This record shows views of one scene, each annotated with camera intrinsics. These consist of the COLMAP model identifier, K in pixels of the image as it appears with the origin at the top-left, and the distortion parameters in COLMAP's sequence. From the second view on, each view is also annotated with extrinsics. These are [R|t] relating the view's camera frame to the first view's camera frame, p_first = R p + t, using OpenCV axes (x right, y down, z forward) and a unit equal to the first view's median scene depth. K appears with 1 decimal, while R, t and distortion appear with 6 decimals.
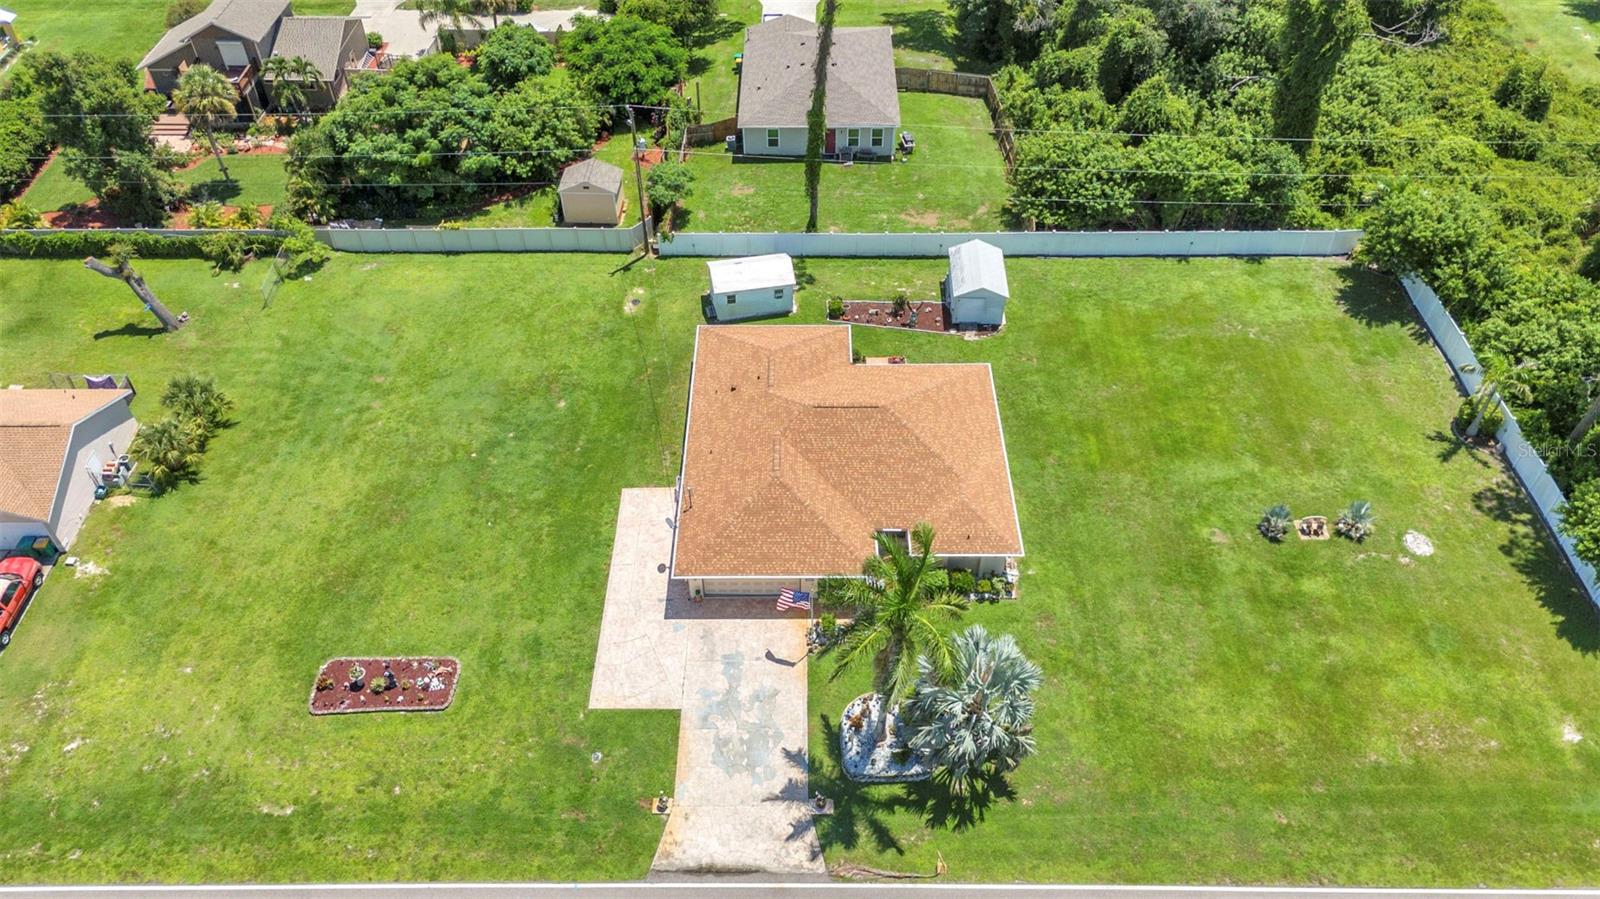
lens RADIAL K [[1171.2, 0, 800.0], [0, 1171.2, 449.5], [0, 0, 1]] dist [0.066950, -0.064001]
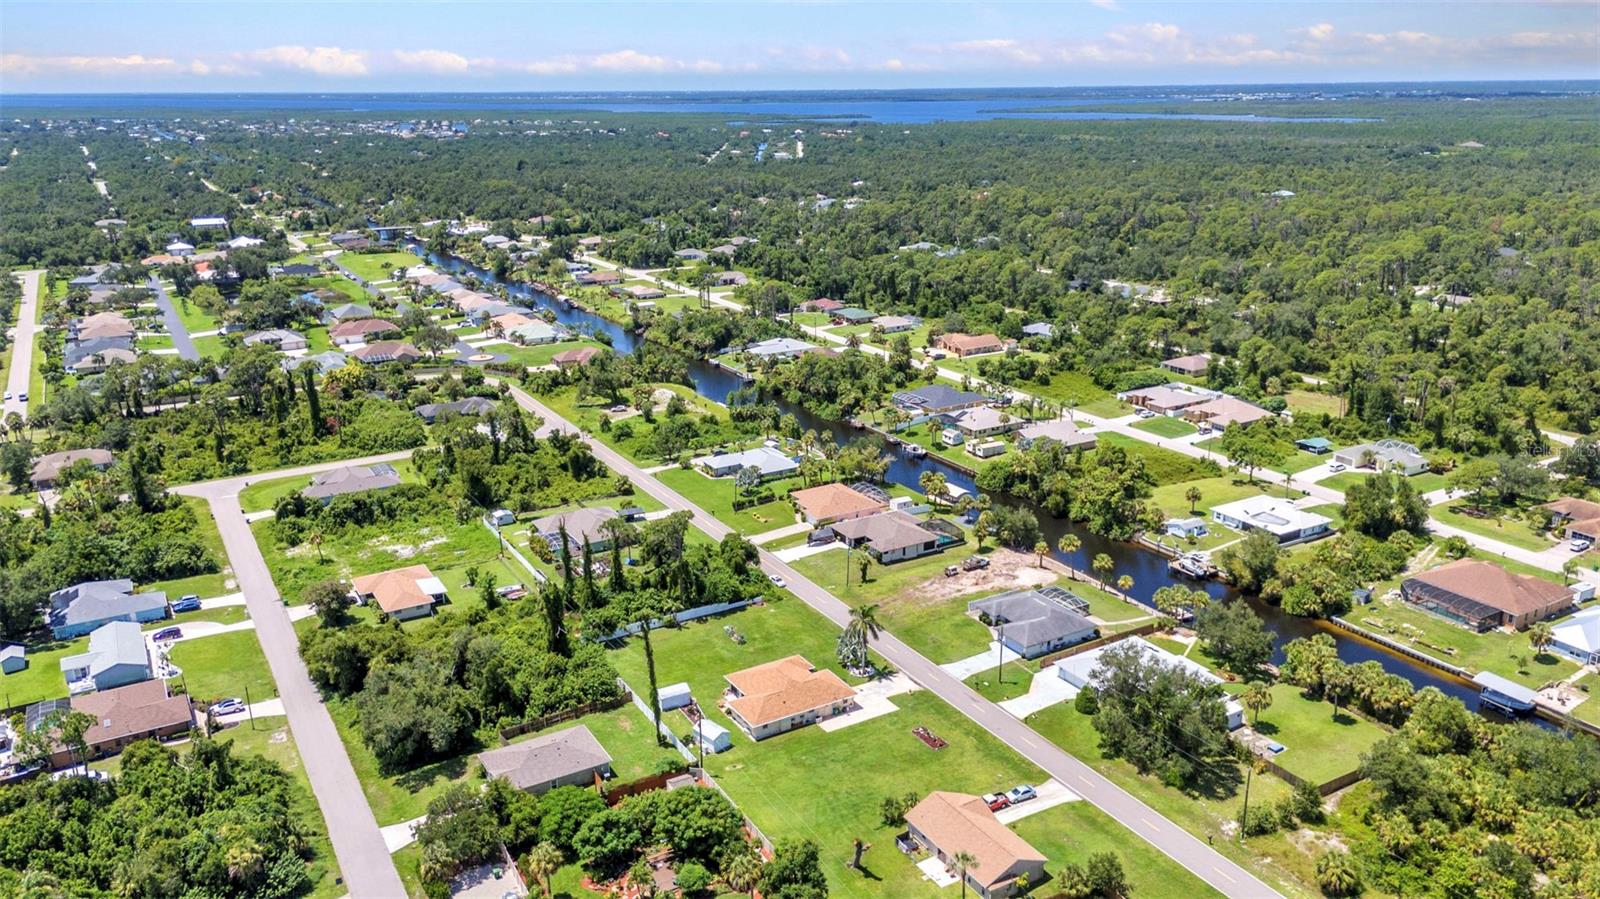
lens RADIAL K [[1171.2, 0, 800.0], [0, 1171.2, 449.5], [0, 0, 1]] dist [0.066950, -0.064001]
pose [[-0.512675, -0.243635, 0.823290, -2.298261], [0.606541, 0.575903, 0.548128, -1.965162], [-0.607678, 0.780370, -0.147476, 0.920081]]
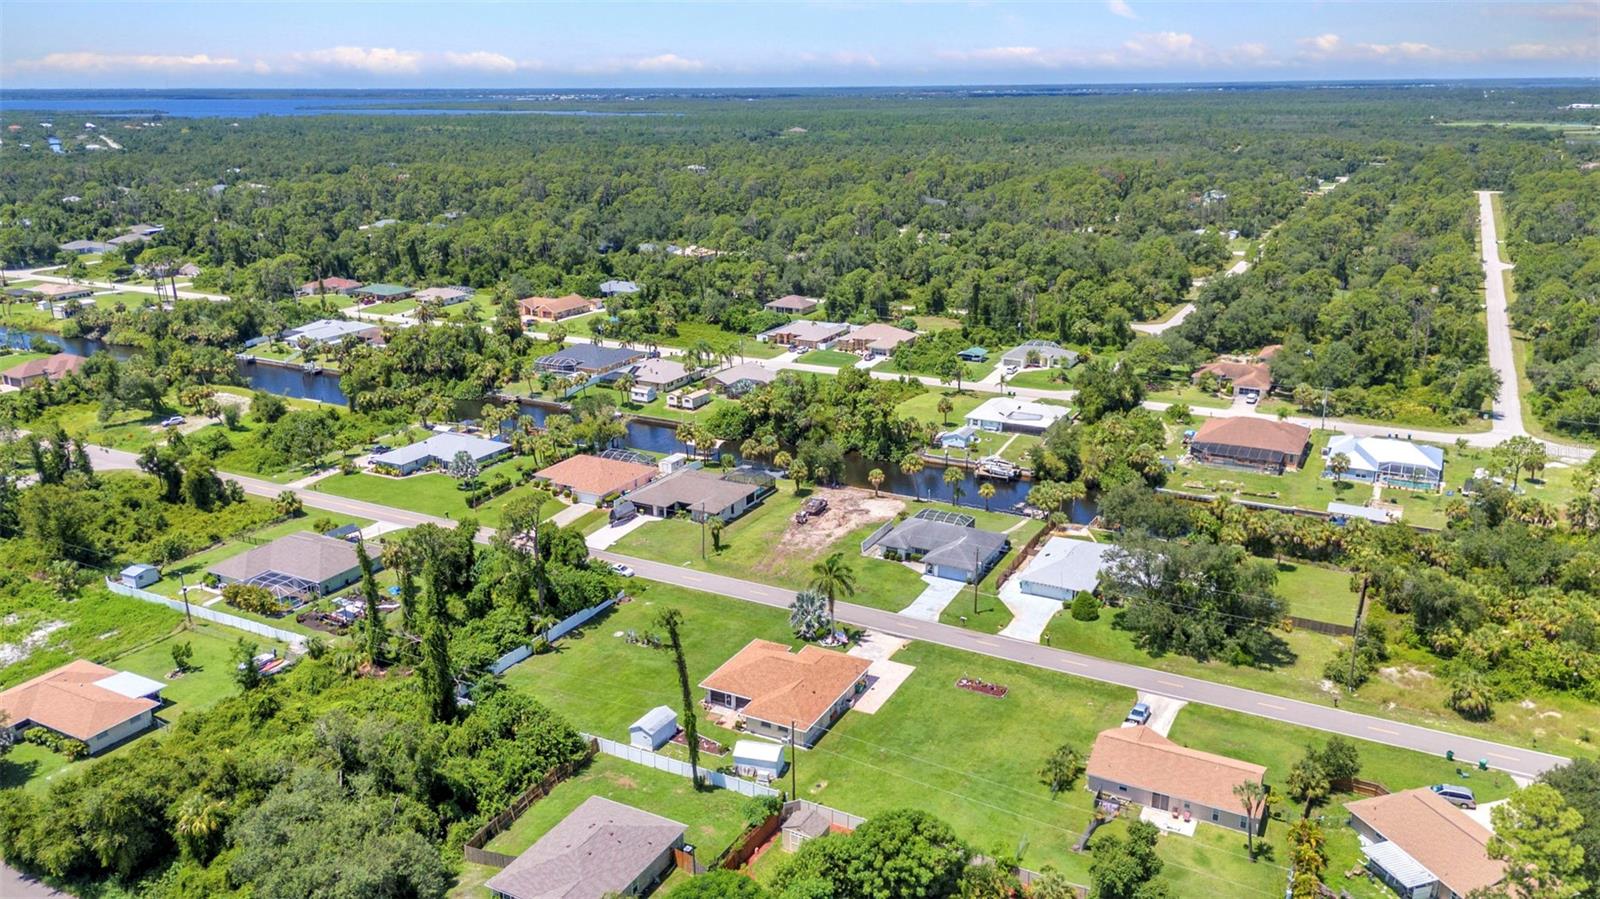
lens RADIAL K [[1171.2, 0, 800.0], [0, 1171.2, 449.5], [0, 0, 1]] dist [0.066950, -0.064001]
pose [[-0.885280, -0.127106, 0.447351, -0.966222], [0.332000, 0.500864, 0.799319, -2.060991], [-0.325660, 0.856142, -0.401206, 1.506623]]
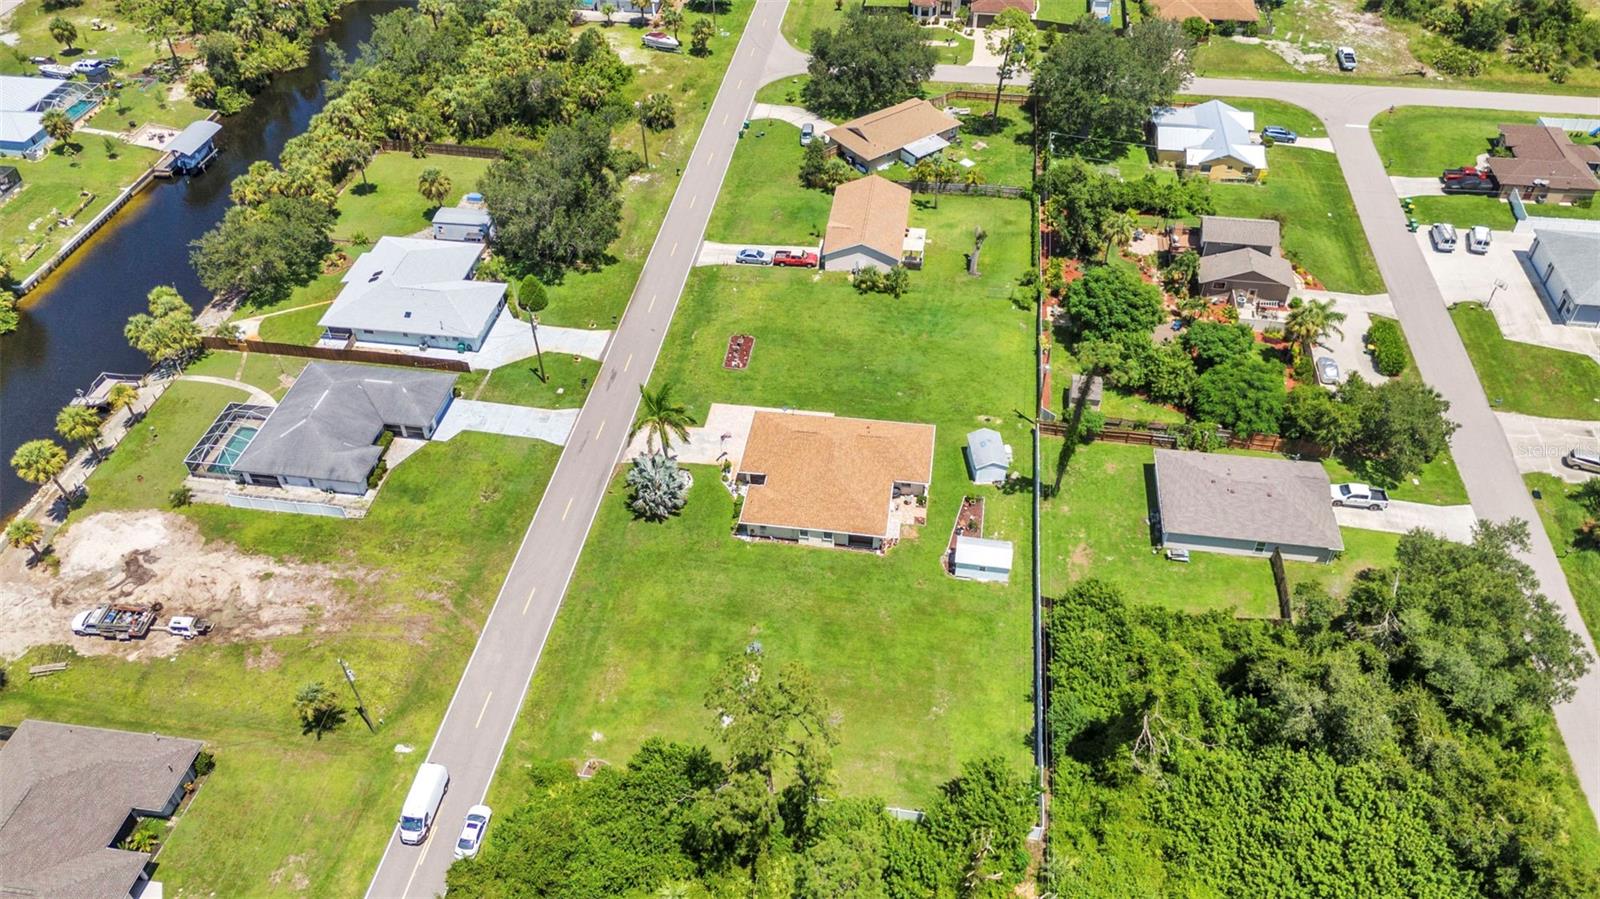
lens RADIAL K [[1171.2, 0, 800.0], [0, 1171.2, 449.5], [0, 0, 1]] dist [0.066950, -0.064001]
pose [[-0.140767, 0.670641, -0.728303, 1.371321], [-0.683788, 0.466130, 0.561388, -1.028478], [0.715974, 0.577030, 0.392960, 0.194665]]
